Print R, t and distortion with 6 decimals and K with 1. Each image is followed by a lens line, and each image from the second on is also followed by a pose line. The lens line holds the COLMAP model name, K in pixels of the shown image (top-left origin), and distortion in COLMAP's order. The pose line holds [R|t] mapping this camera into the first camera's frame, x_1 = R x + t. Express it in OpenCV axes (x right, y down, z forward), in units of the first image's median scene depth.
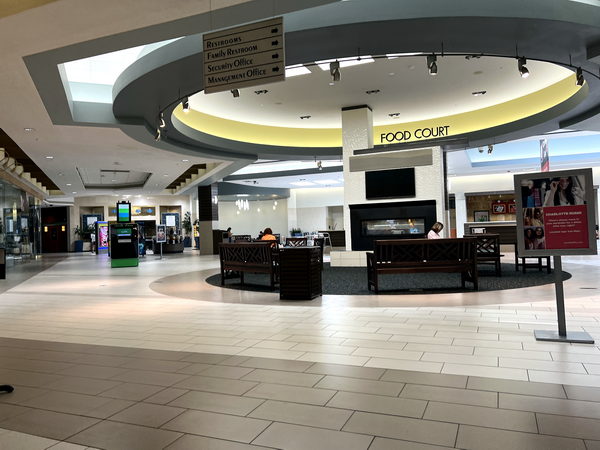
lens RADIAL K [[459.3, 0, 302.7], [0, 459.3, 225.7], [0, 0, 1]] dist [0.007099, -0.002369]
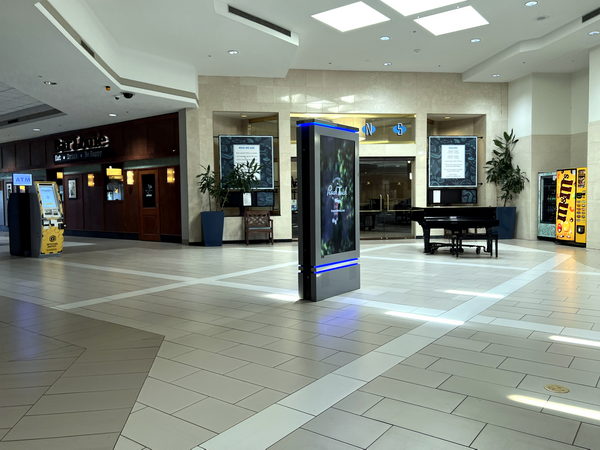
lens RADIAL K [[489.7, 0, 300.0], [0, 489.7, 225.0], [0, 0, 1]] dist [0.007892, 0.000635]
pose [[0.967117, 0.030650, -0.252478, -0.321368], [-0.015770, 0.998028, 0.060749, 0.018661], [0.253842, -0.054770, 0.965694, 0.645826]]
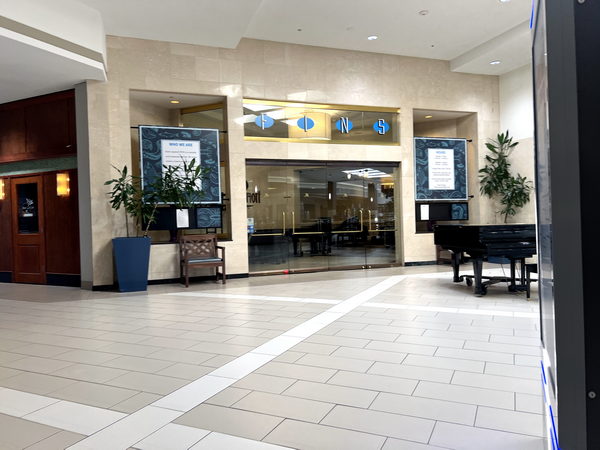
lens RADIAL K [[459.3, 0, 302.7], [0, 459.3, 225.7], [0, 0, 1]] dist [0.007099, -0.002369]
pose [[0.998634, 0.002664, -0.052181, -0.377375], [-0.001894, 0.999889, 0.014794, 0.022393], [0.052214, -0.014675, 0.998528, 0.754378]]
